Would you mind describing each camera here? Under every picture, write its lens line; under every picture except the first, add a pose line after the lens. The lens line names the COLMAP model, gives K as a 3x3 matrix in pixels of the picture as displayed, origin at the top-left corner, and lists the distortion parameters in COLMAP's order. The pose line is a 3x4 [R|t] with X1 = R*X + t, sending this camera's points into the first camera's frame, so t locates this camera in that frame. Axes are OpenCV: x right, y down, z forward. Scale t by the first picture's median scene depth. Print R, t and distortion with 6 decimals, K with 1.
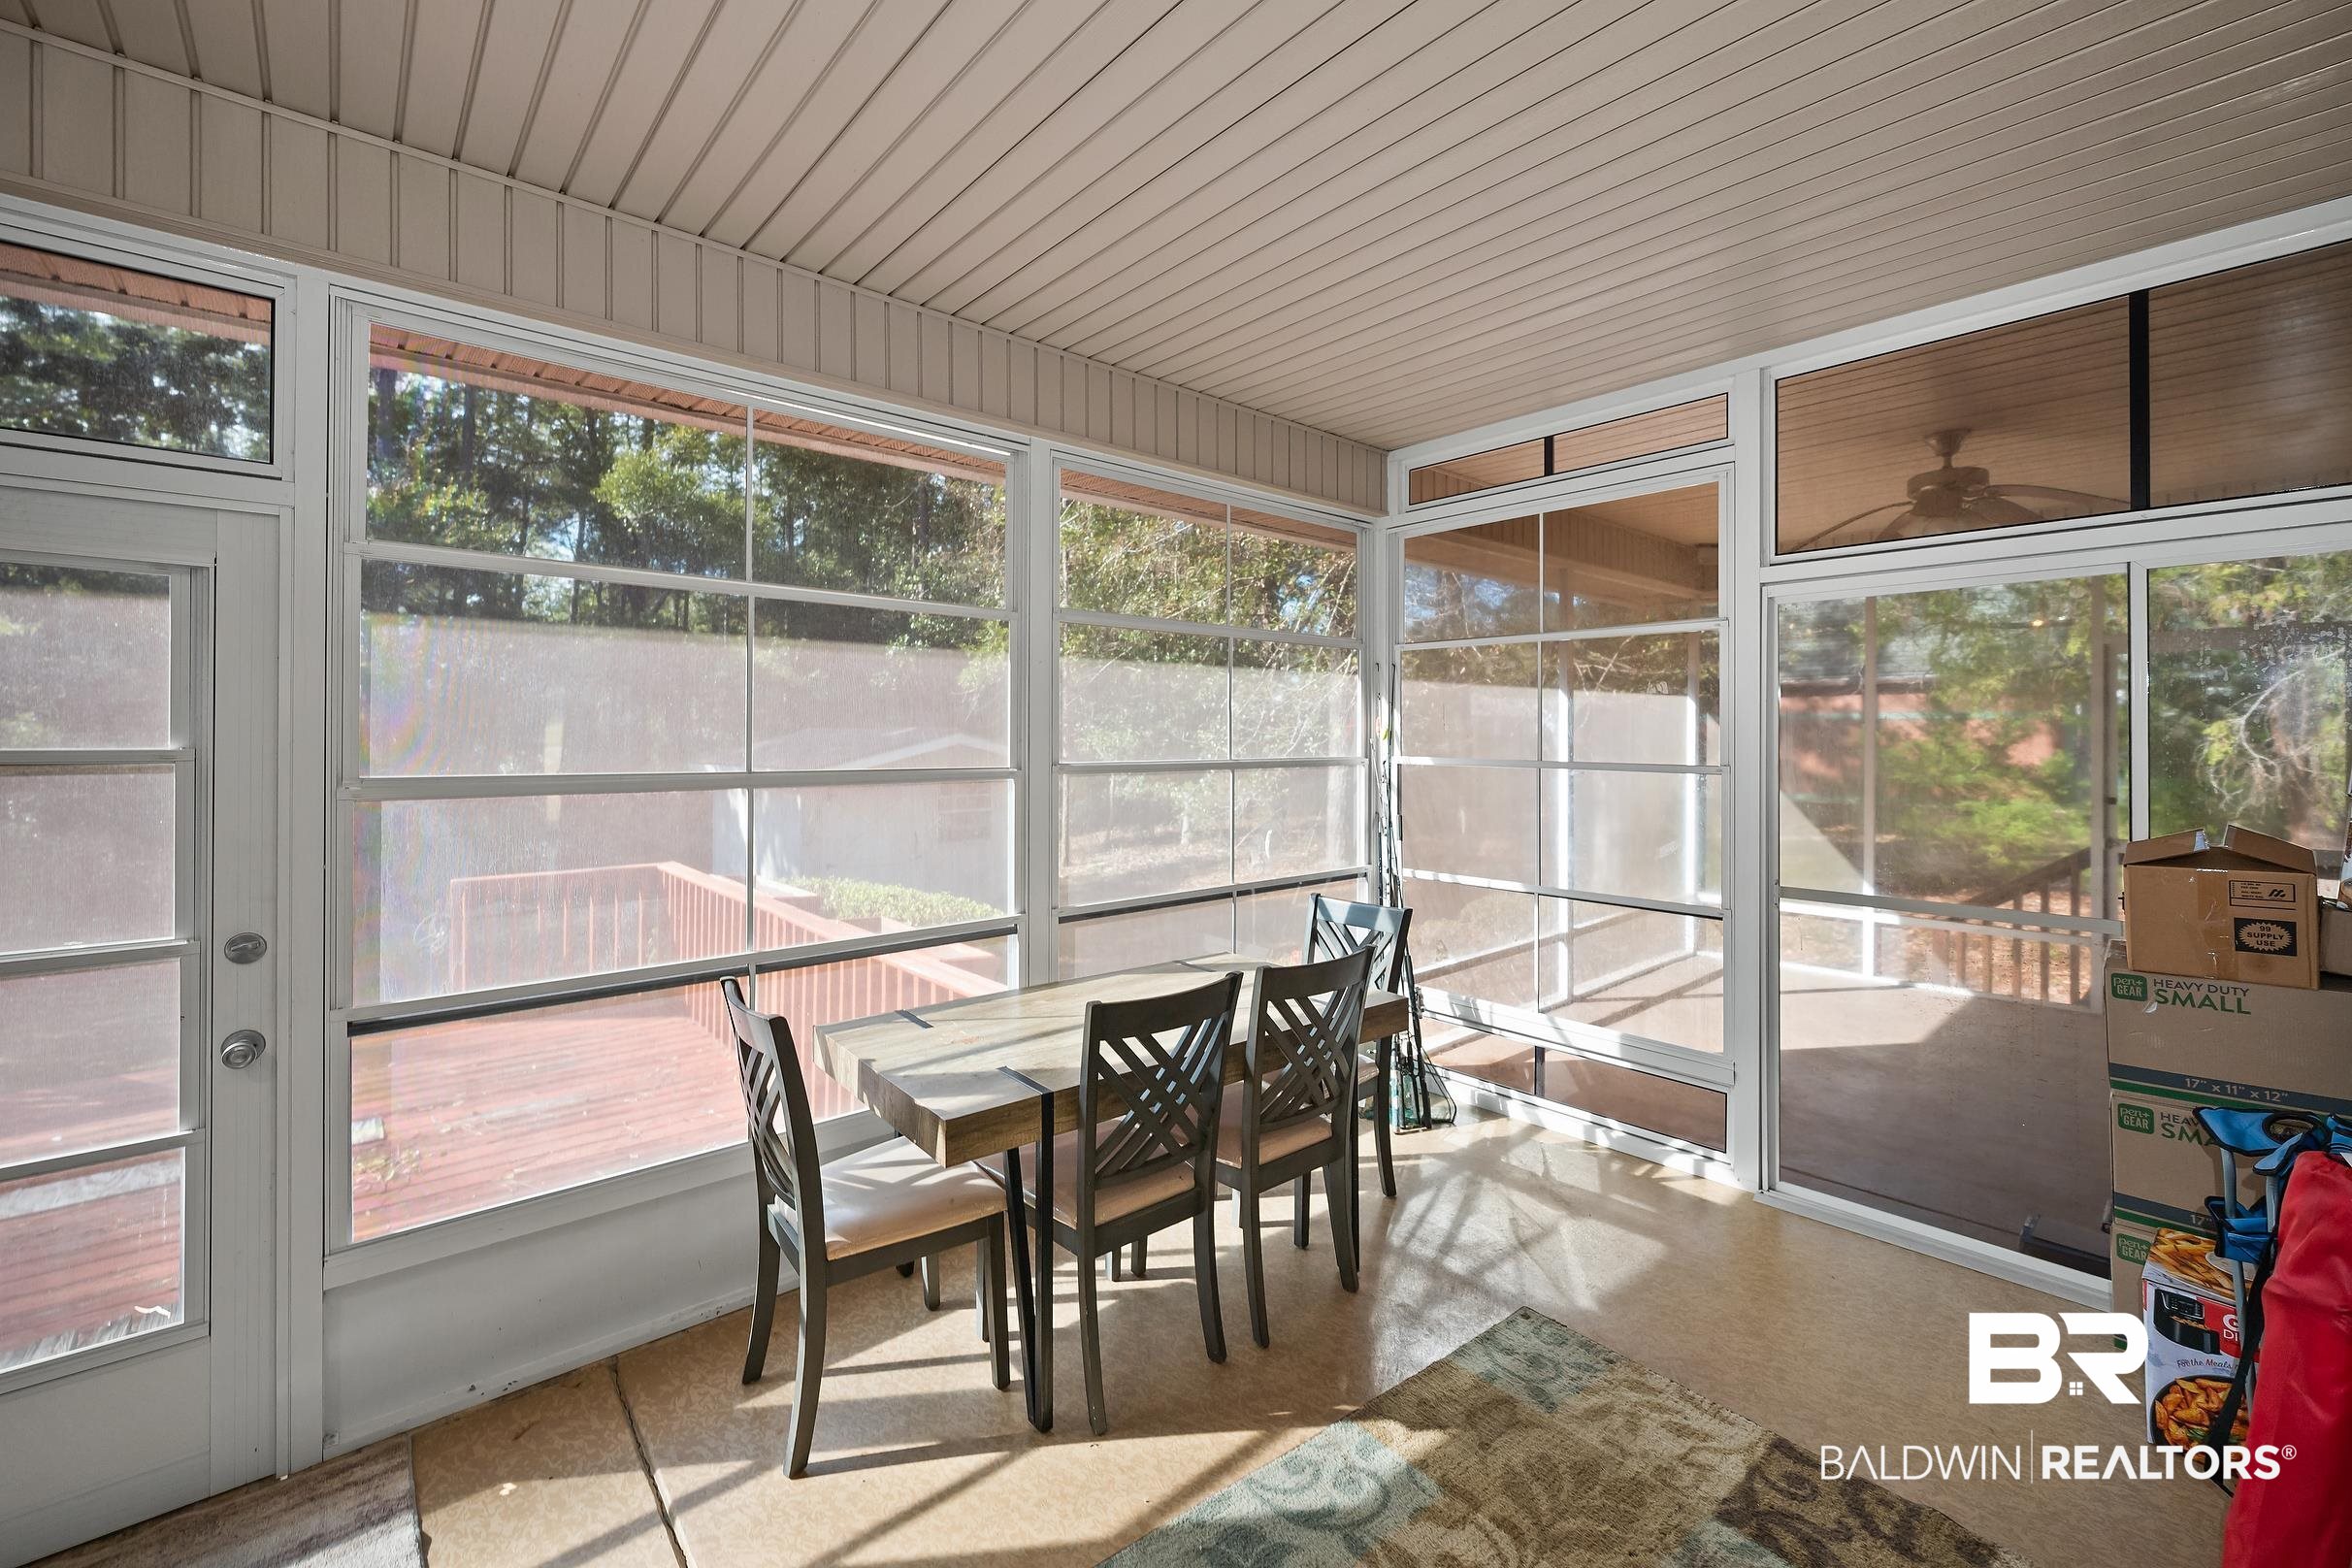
lens RADIAL K [[952.8, 0, 1158.7], [0, 952.8, 733.9], [0, 0, 1]] dist [-0.006827, 0.001279]
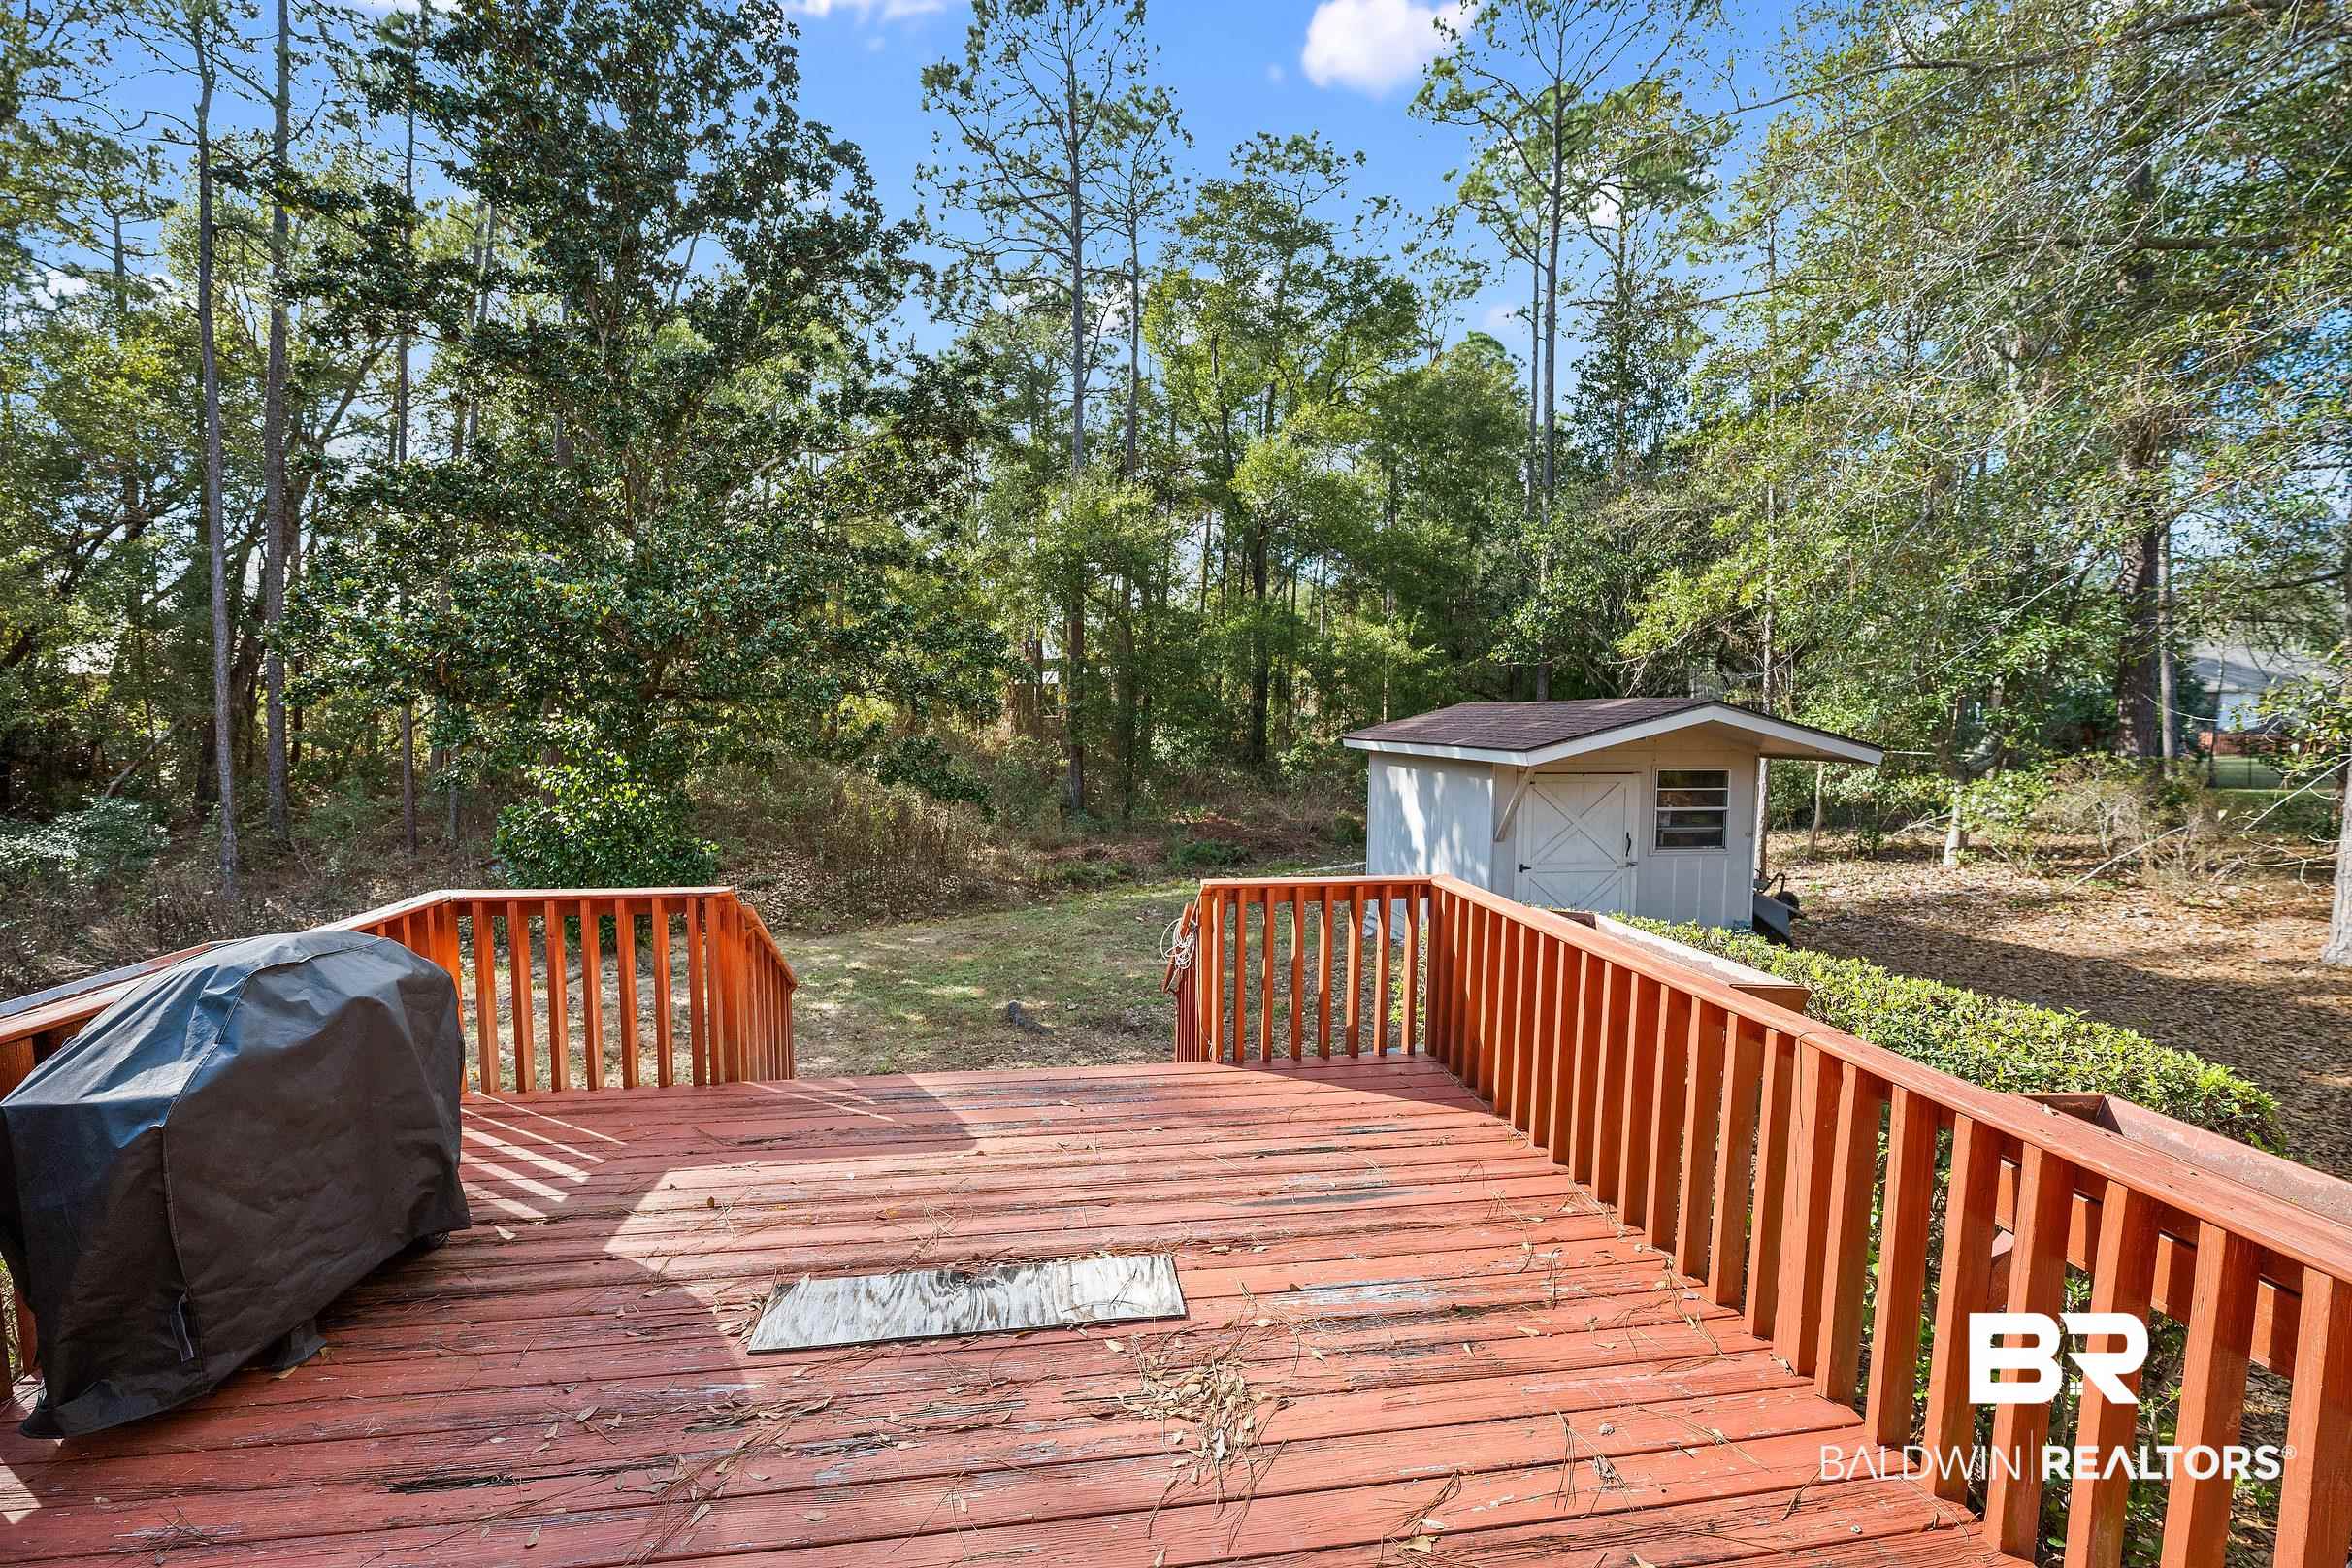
lens RADIAL K [[952.8, 0, 1180.2], [0, 952.8, 792.9], [0, 0, 1]] dist [-0.006827, 0.001279]
pose [[0.841730, 0.050456, -0.537536, -0.073433], [-0.005342, 0.996353, 0.085159, 0.002193], [0.539873, -0.068809, 0.838929, 0.071170]]
